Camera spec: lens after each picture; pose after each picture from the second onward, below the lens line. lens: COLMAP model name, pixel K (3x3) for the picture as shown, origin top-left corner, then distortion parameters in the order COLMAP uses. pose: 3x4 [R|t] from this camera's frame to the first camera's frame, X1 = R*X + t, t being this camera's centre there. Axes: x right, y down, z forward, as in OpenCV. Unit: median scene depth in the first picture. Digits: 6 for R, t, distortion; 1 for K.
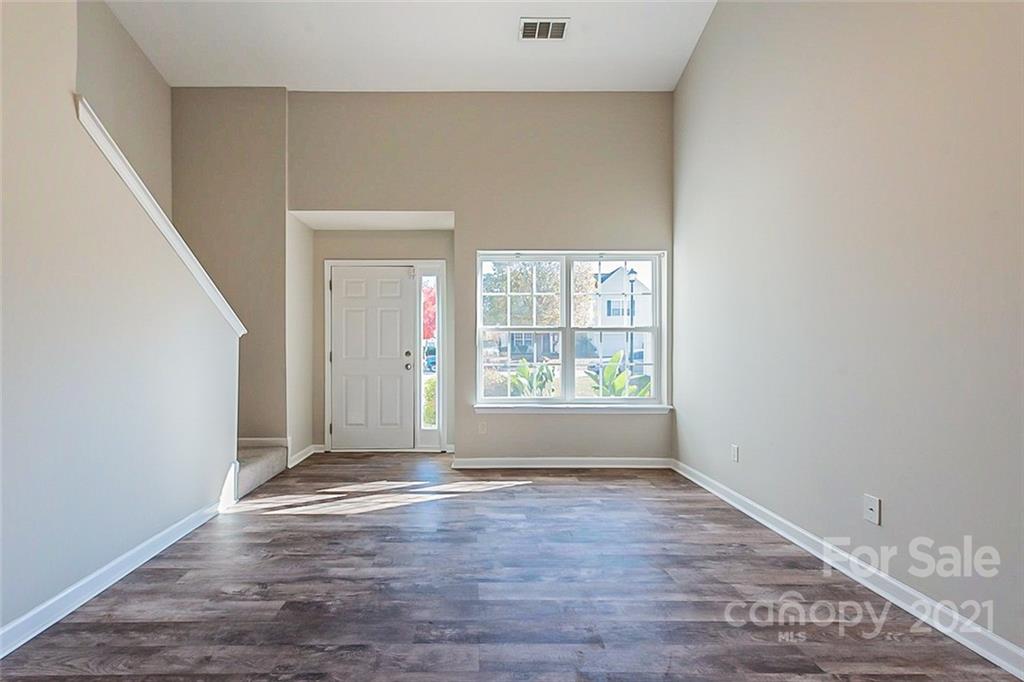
lens RADIAL K [[496.6, 0, 506.4], [0, 496.6, 341.5], [0, 0, 1]] dist [-0.003010, -0.000132]
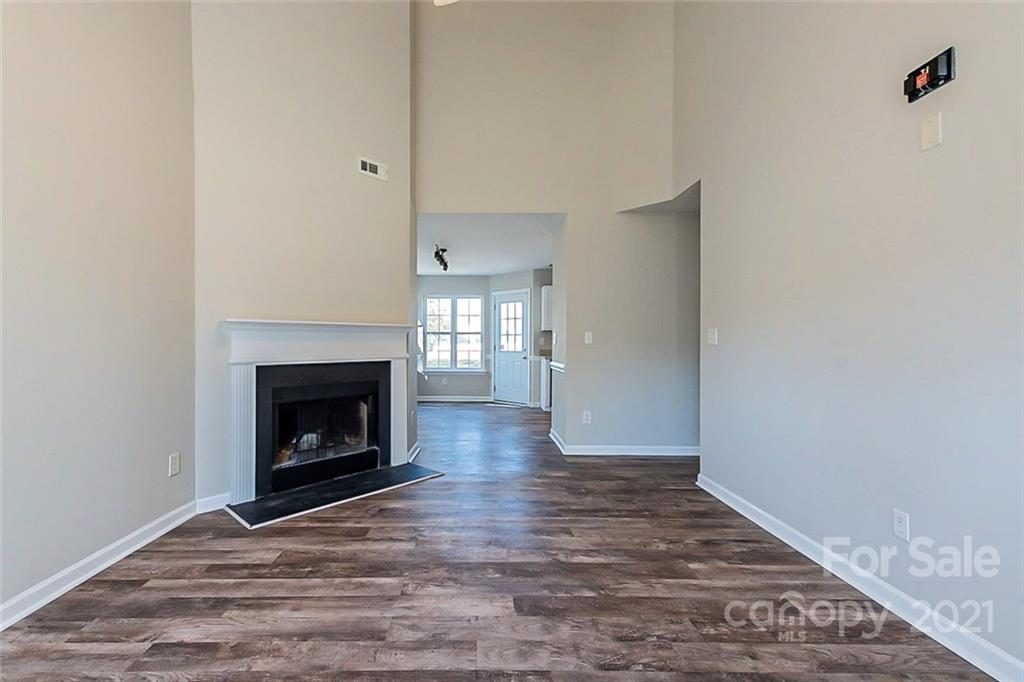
lens RADIAL K [[496.6, 0, 508.3], [0, 496.6, 347.2], [0, 0, 1]] dist [-0.003010, -0.000132]
pose [[-0.999986, -0.001734, 0.005094, -0.121834], [-0.001737, 0.999998, -0.000657, 0.026647], [-0.005093, -0.000665, -0.999987, 1.979216]]
